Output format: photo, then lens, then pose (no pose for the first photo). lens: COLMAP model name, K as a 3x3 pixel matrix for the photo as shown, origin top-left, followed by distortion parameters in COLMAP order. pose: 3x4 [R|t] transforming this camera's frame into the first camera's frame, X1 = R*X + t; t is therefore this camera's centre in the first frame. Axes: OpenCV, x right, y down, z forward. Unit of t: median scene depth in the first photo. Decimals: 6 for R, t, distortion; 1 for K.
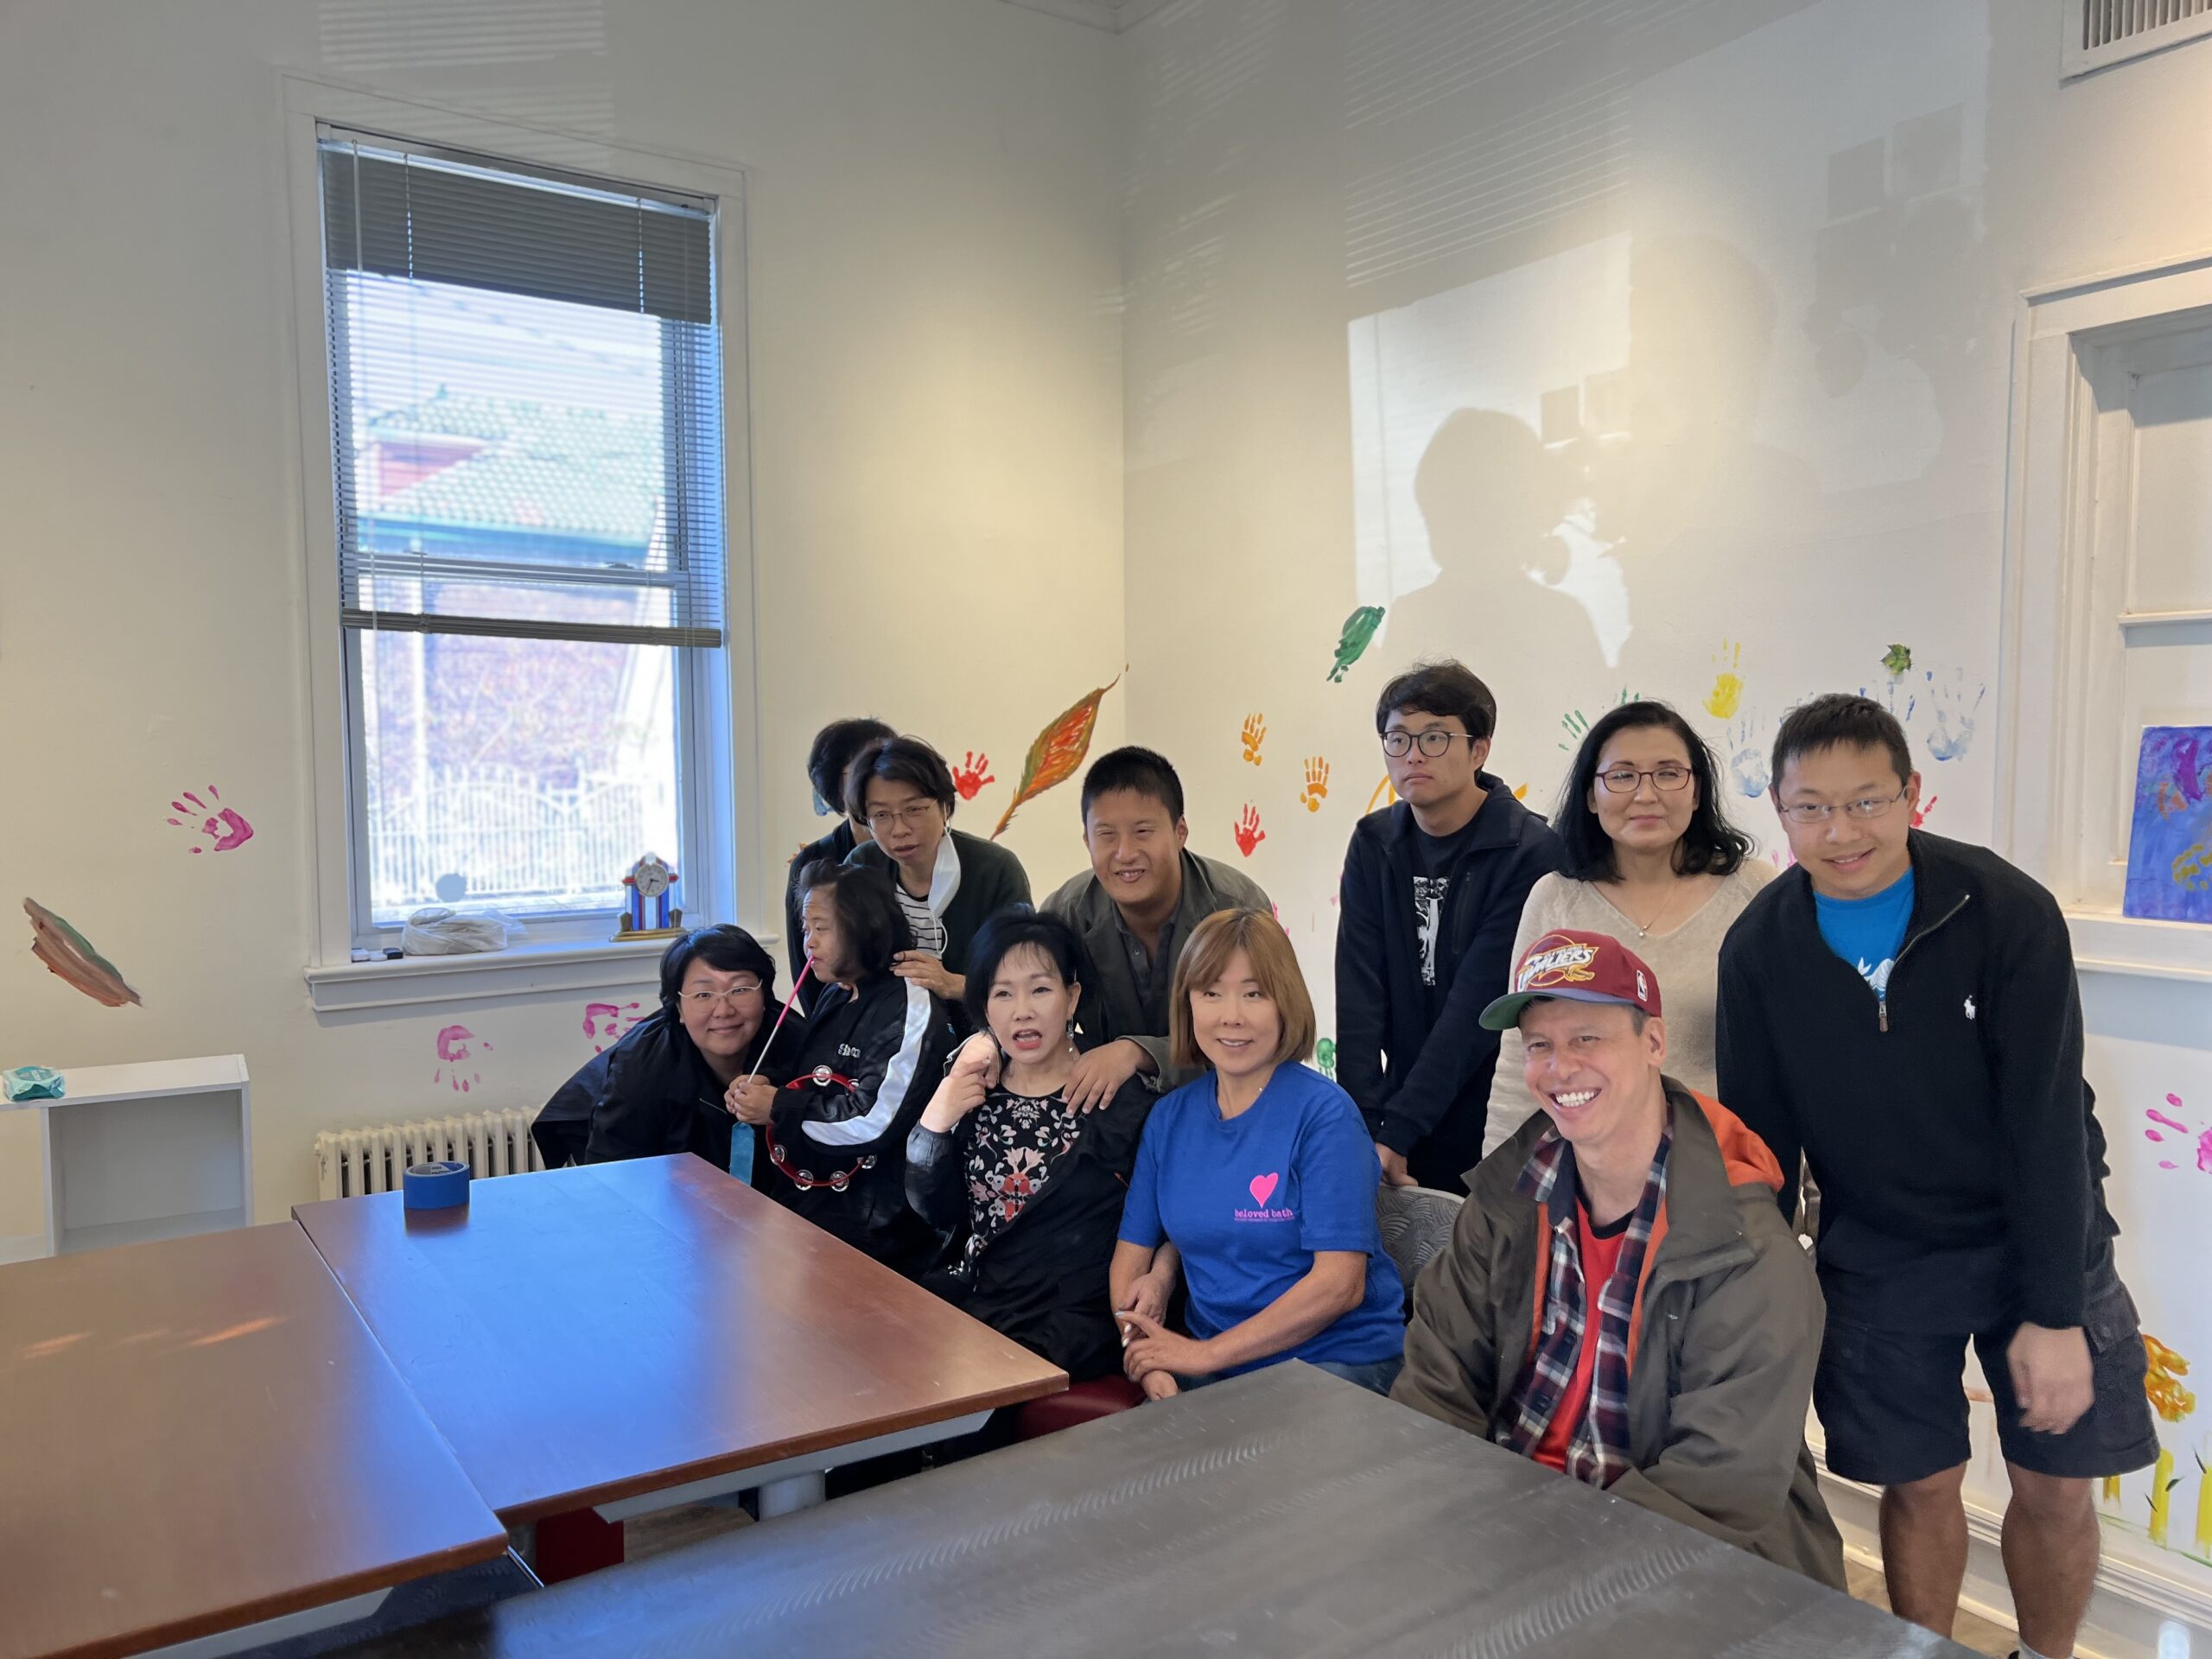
lens RADIAL K [[1686.7, 0, 1113.1], [0, 1686.7, 846.5], [0, 0, 1]] dist [0.032210, -0.008713]
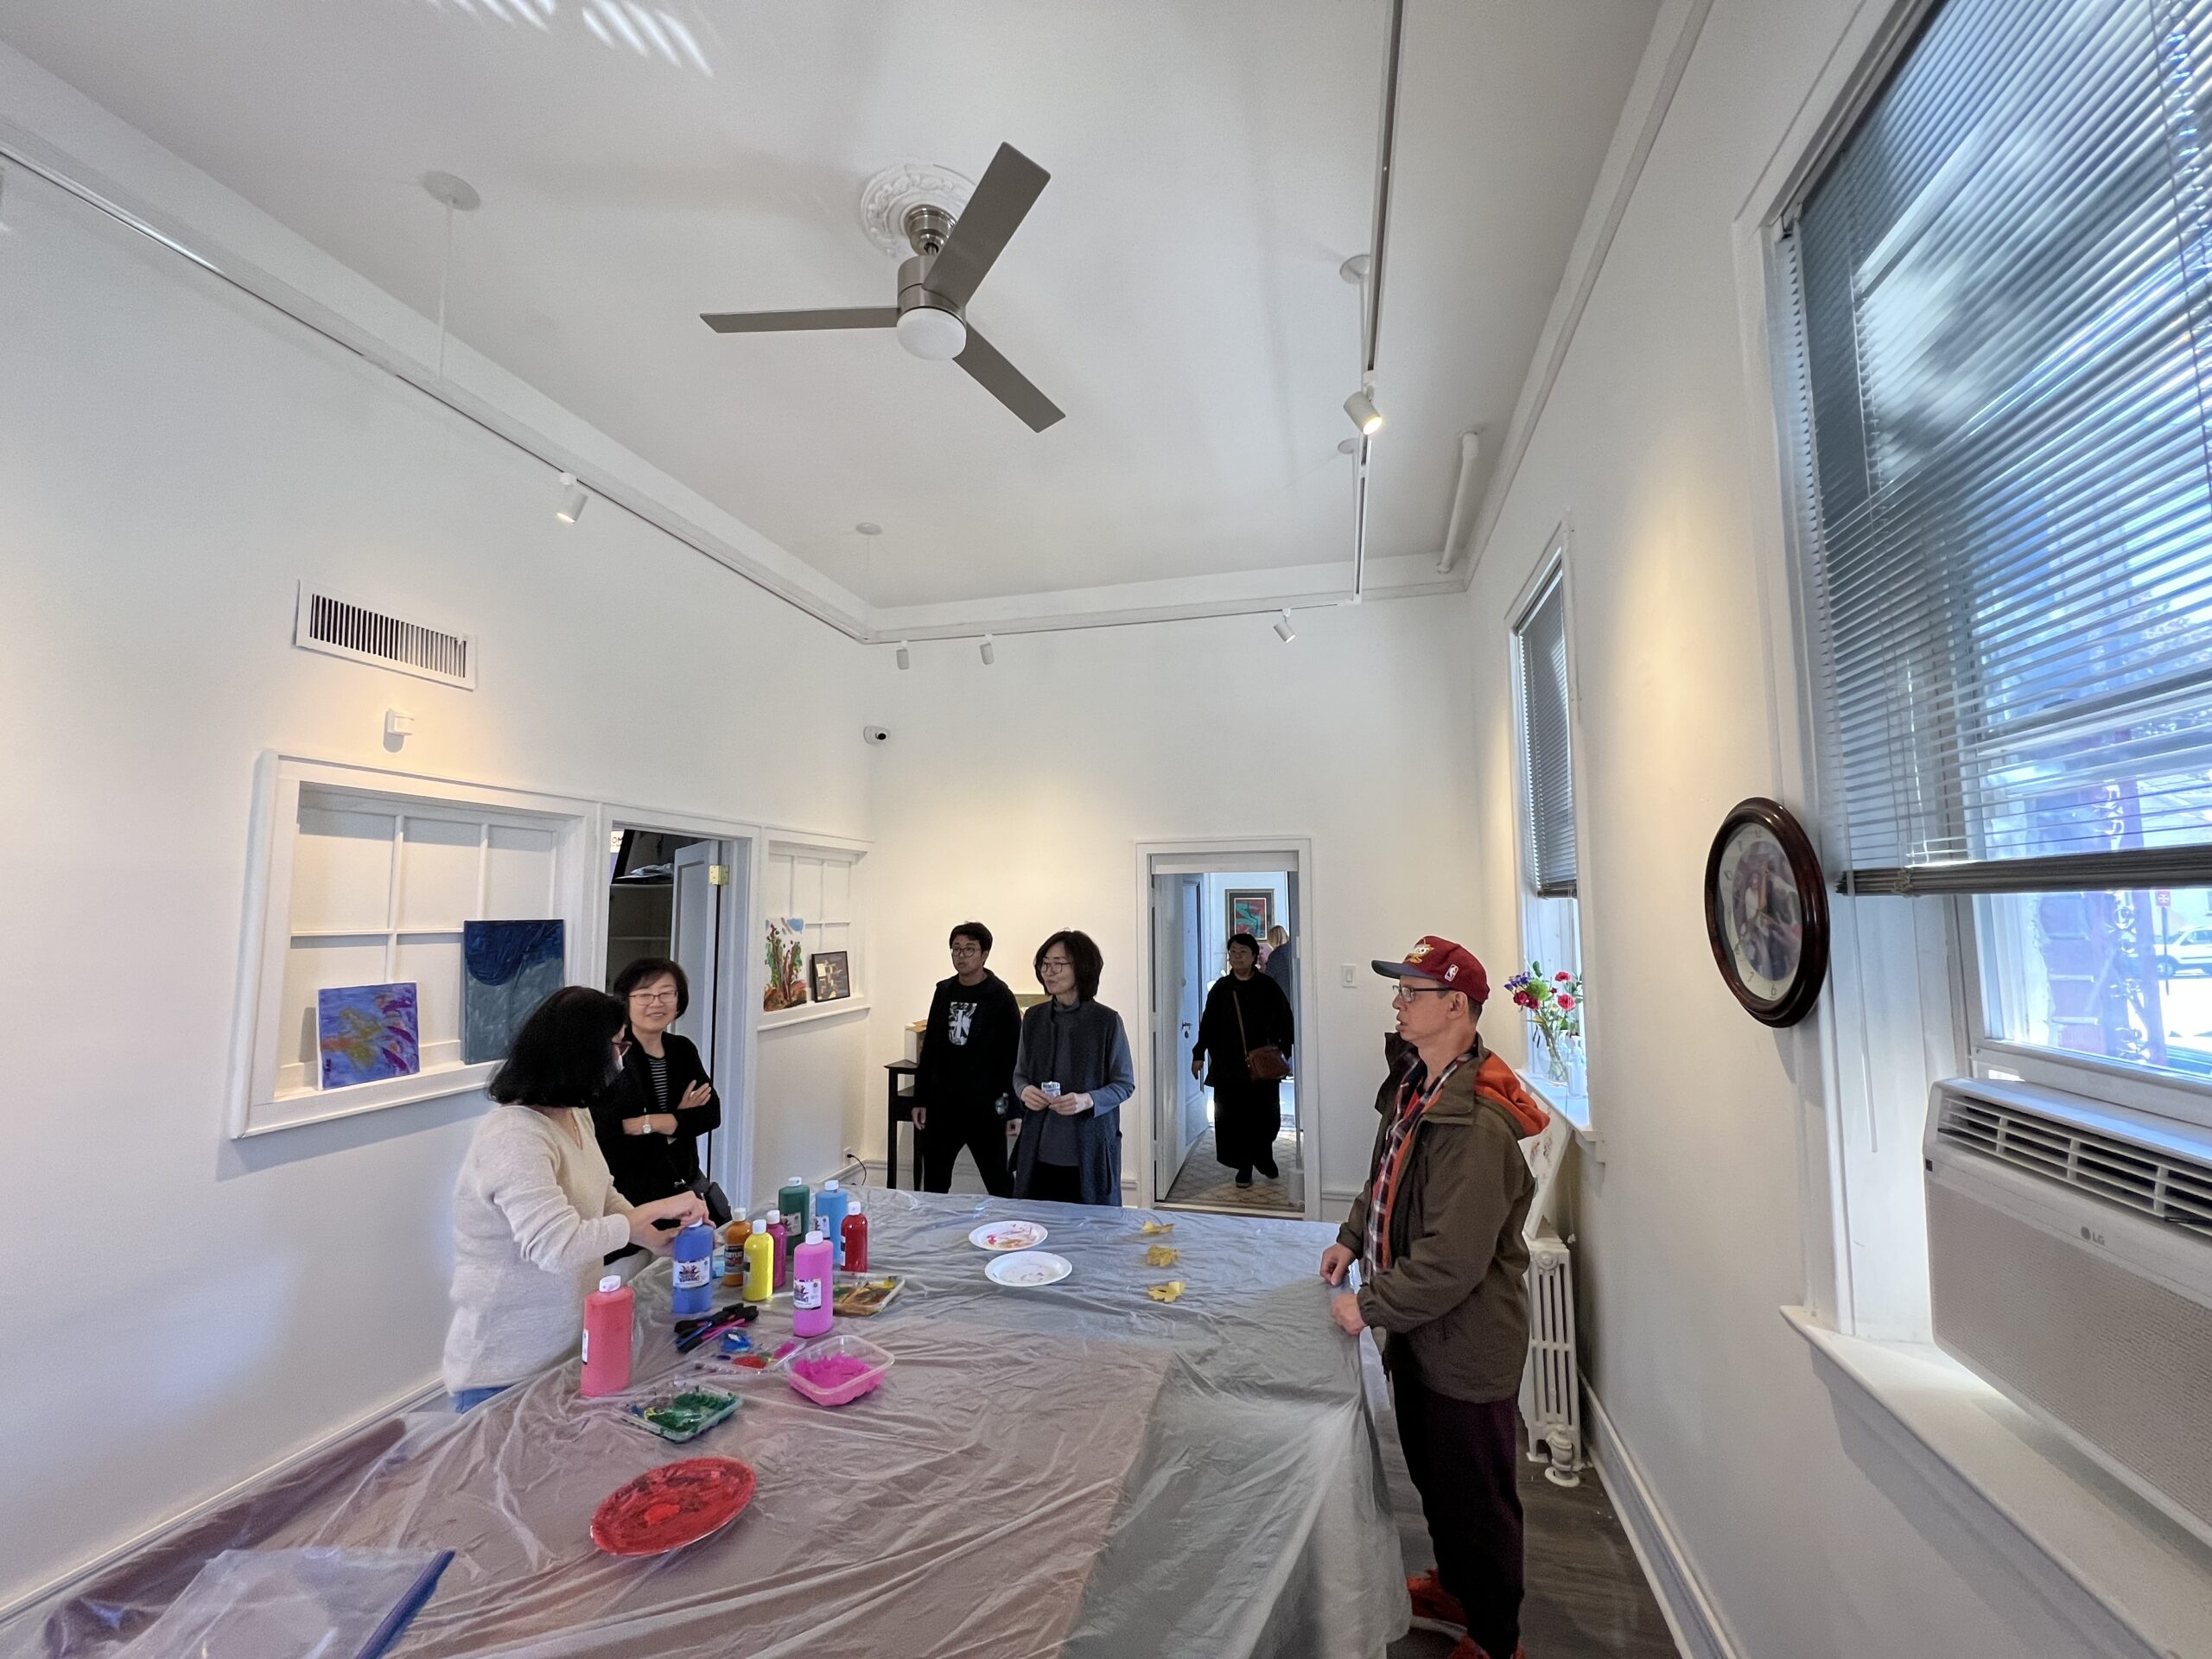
lens RADIAL K [[887.3, 0, 1104.9], [0, 887.3, 826.1], [0, 0, 1]] dist [0.000786, 0.000245]
pose [[-0.658064, 0.072631, 0.749450, -0.528522], [0.050589, 0.997353, -0.052236, -0.110578], [-0.751260, 0.003539, -0.659997, 0.690612]]
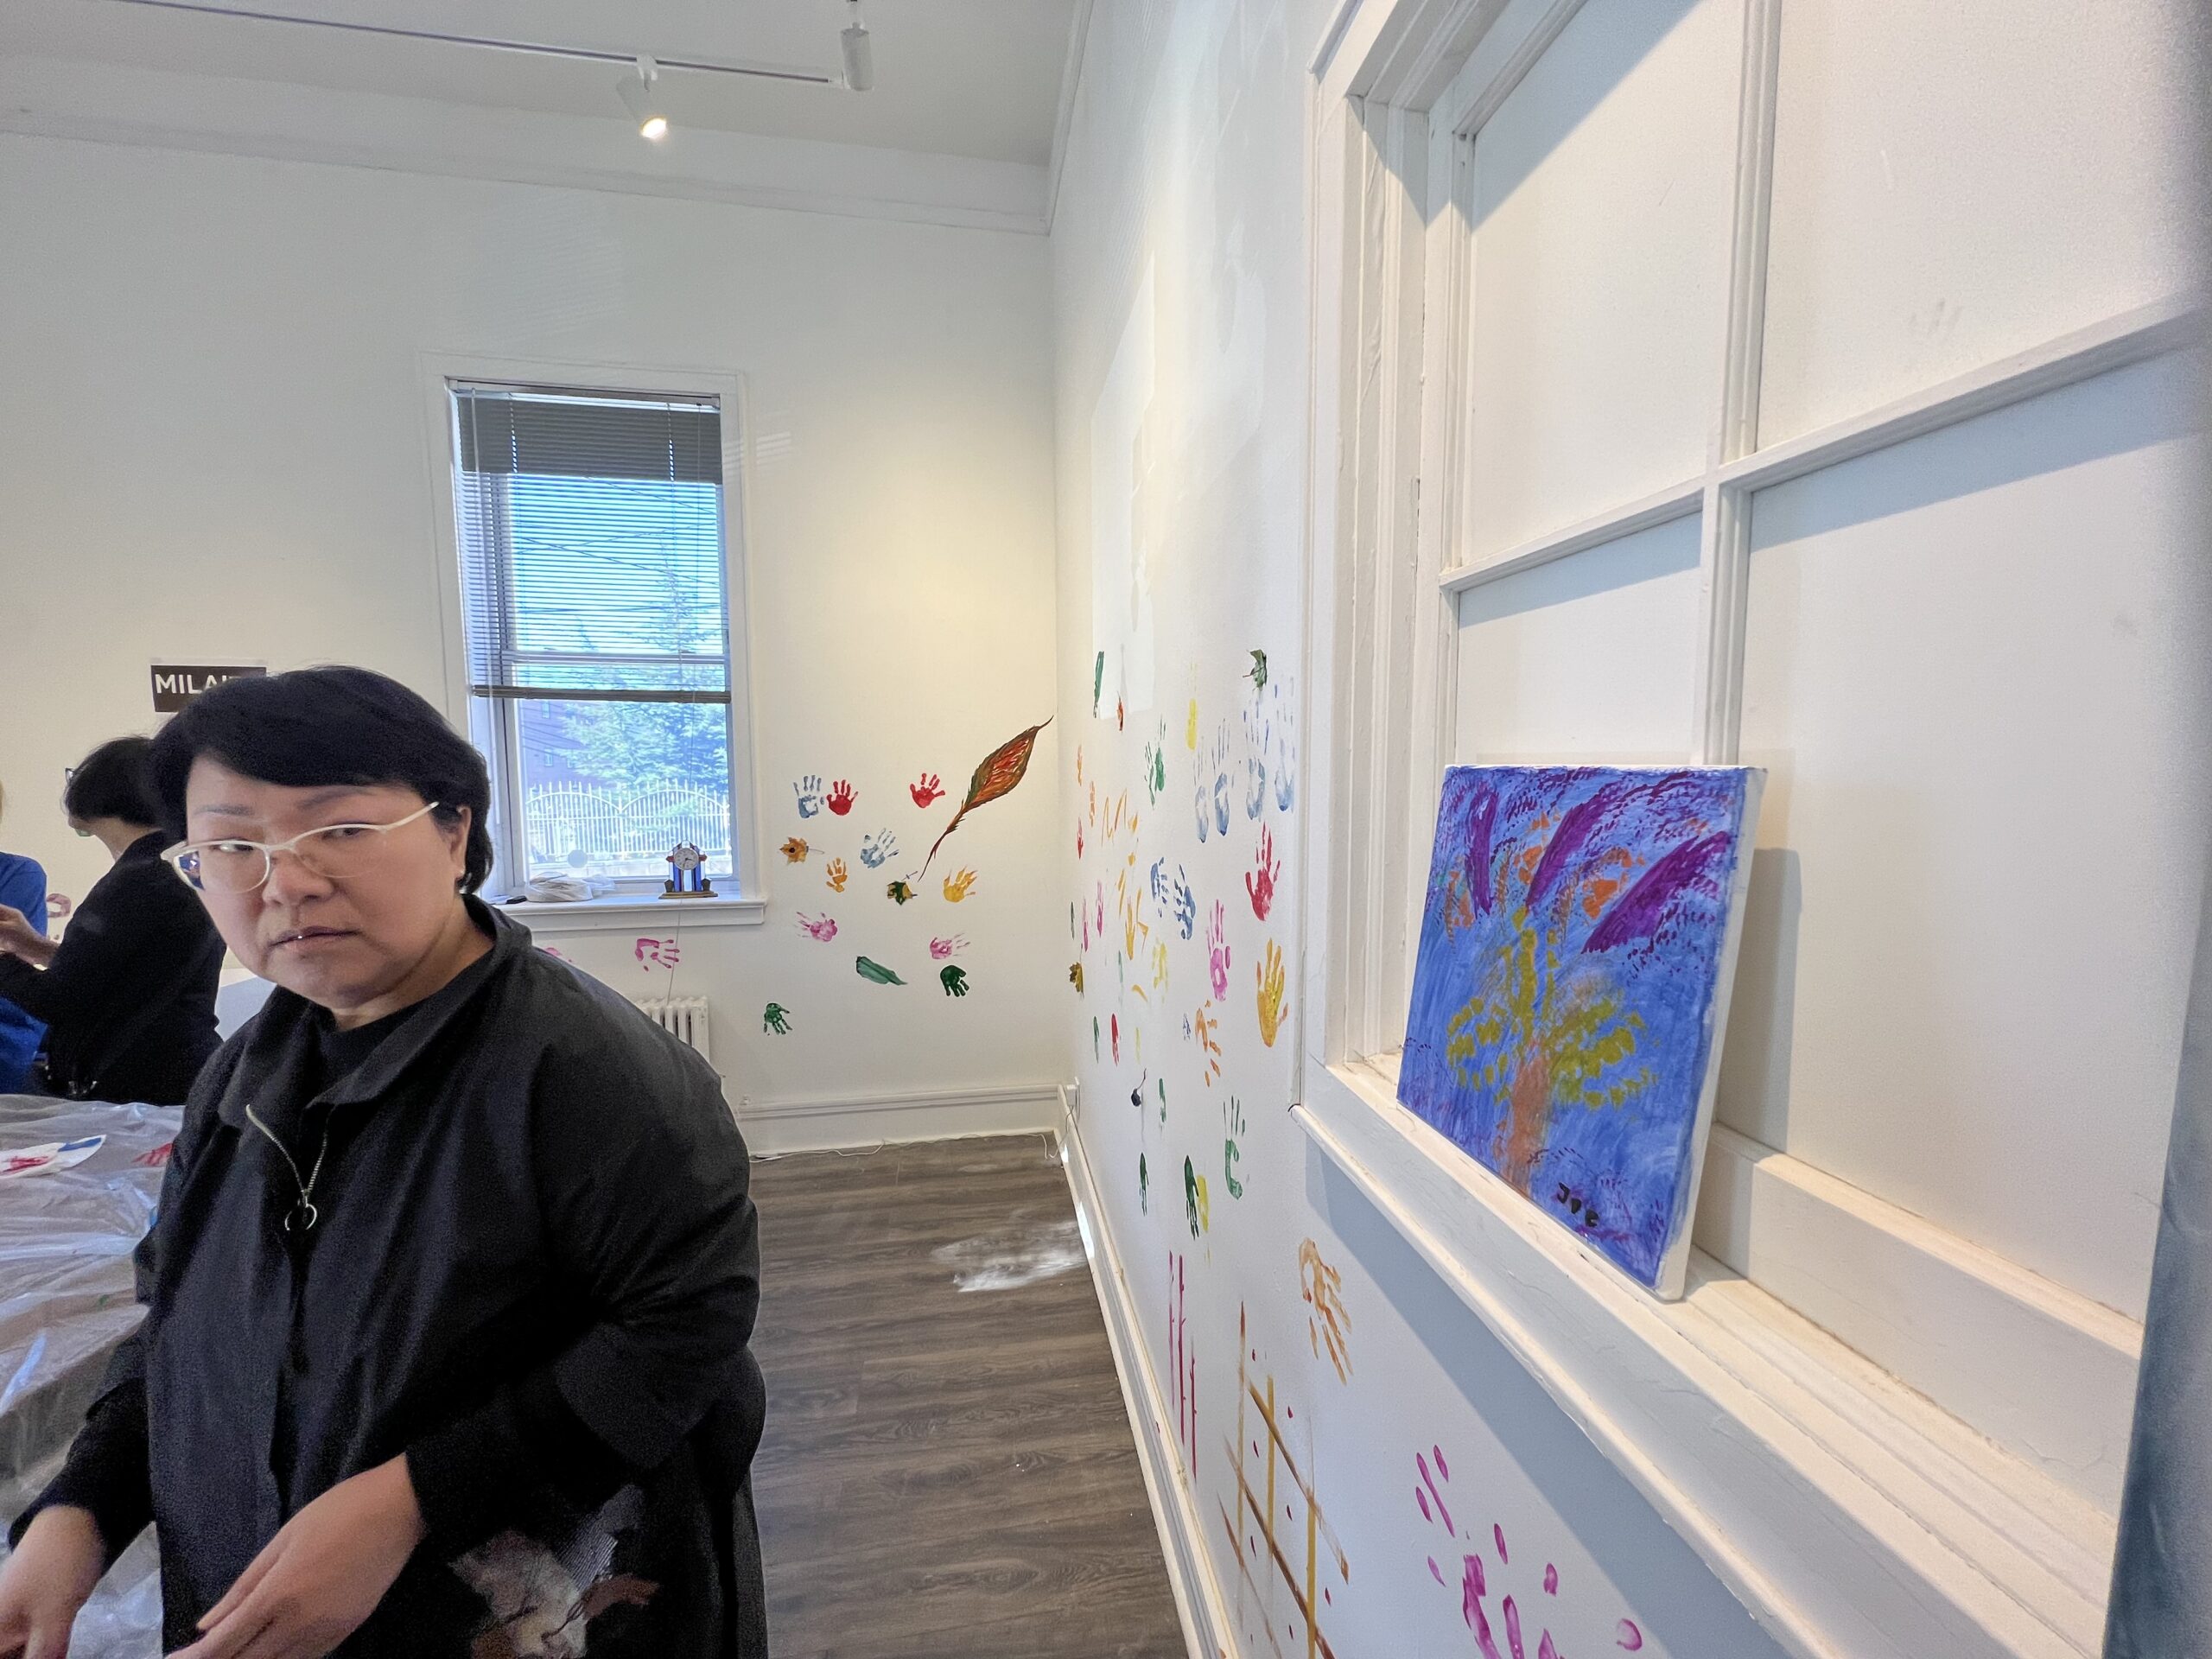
lens RADIAL K [[888.0, 0, 1106.0], [0, 888.0, 829.5], [0, 0, 1]] dist [-0.001404, -0.000245]
pose [[0.906879, 0.031800, -0.420189, 0.438290], [-0.023910, 0.999425, 0.024033, -0.037820], [0.420711, -0.011749, 0.907119, 0.484587]]
